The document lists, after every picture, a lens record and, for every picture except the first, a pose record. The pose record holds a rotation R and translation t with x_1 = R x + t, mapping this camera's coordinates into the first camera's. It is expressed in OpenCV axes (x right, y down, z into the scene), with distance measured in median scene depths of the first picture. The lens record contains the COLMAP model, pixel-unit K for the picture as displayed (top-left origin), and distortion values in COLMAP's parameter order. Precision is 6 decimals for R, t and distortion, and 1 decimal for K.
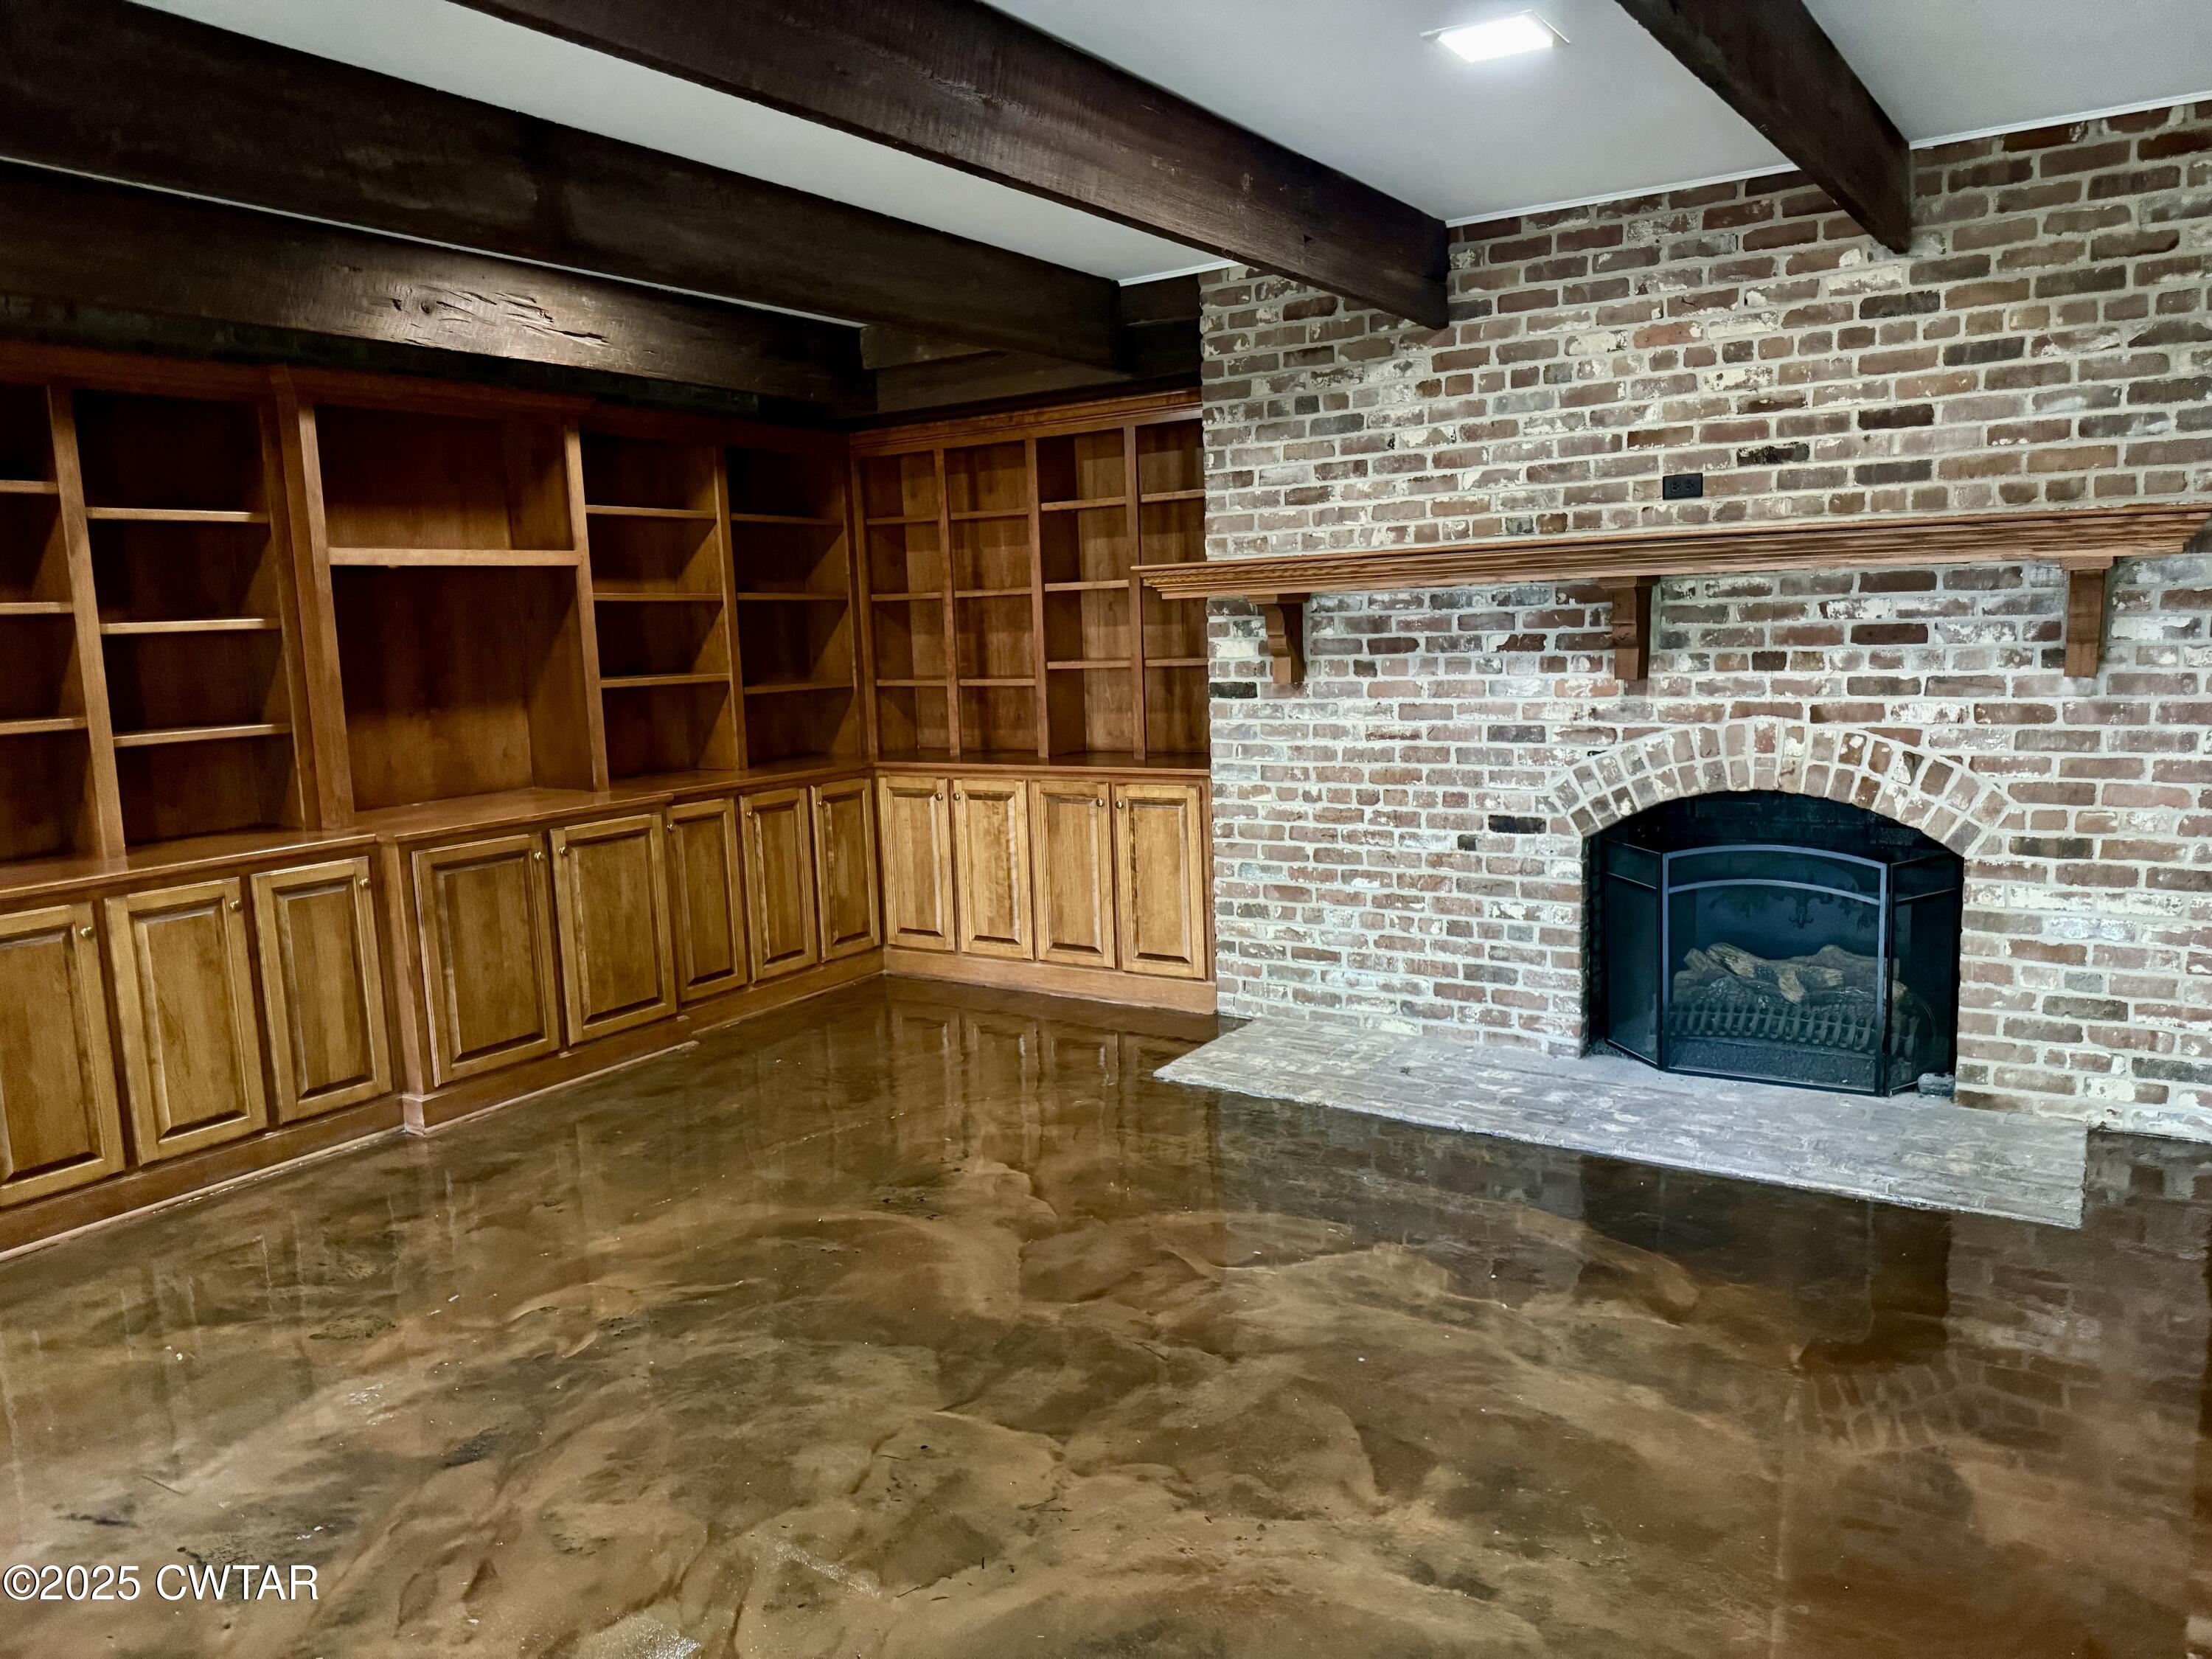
lens RADIAL K [[1557.5, 0, 1106.0], [0, 1557.5, 829.5], [0, 0, 1]] dist [0.098433, -0.123866]
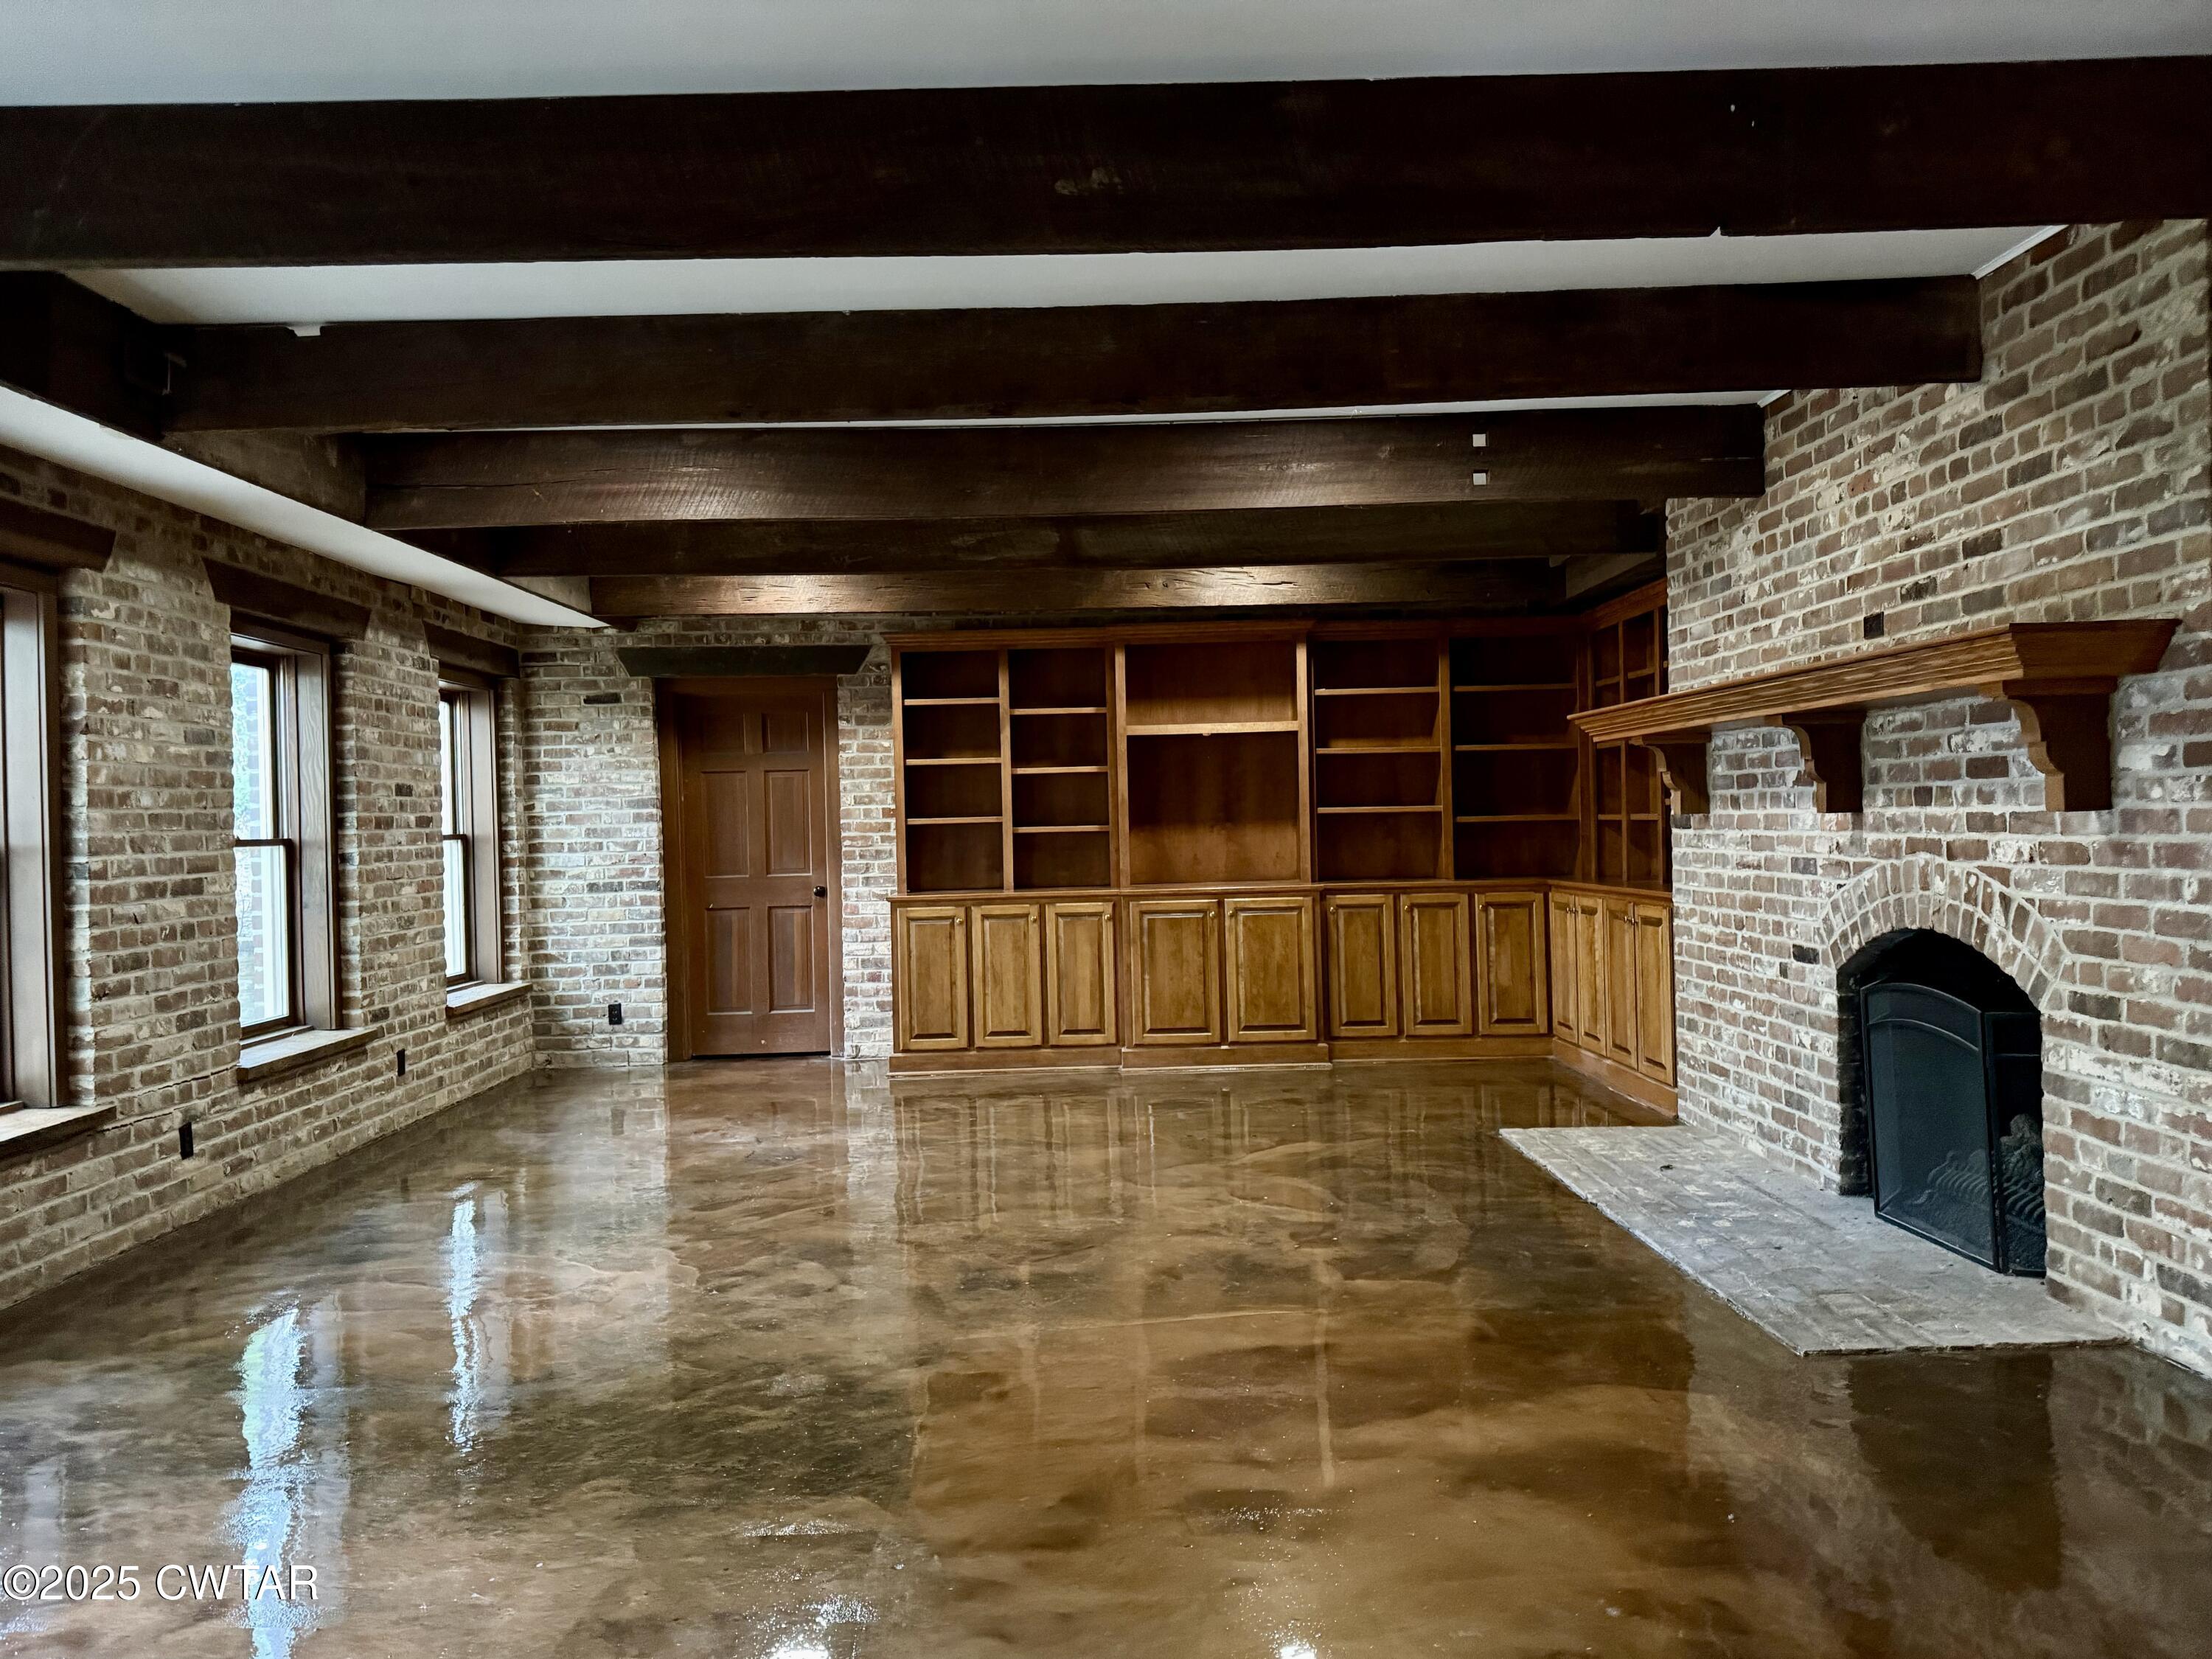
lens RADIAL K [[1557.5, 0, 1106.0], [0, 1557.5, 829.5], [0, 0, 1]] dist [0.098433, -0.123866]
pose [[0.559220, 0.026744, -0.828588, 0.978415], [-0.111062, 0.992887, -0.042909, 0.012497], [0.821546, 0.116020, 0.558212, 0.042149]]
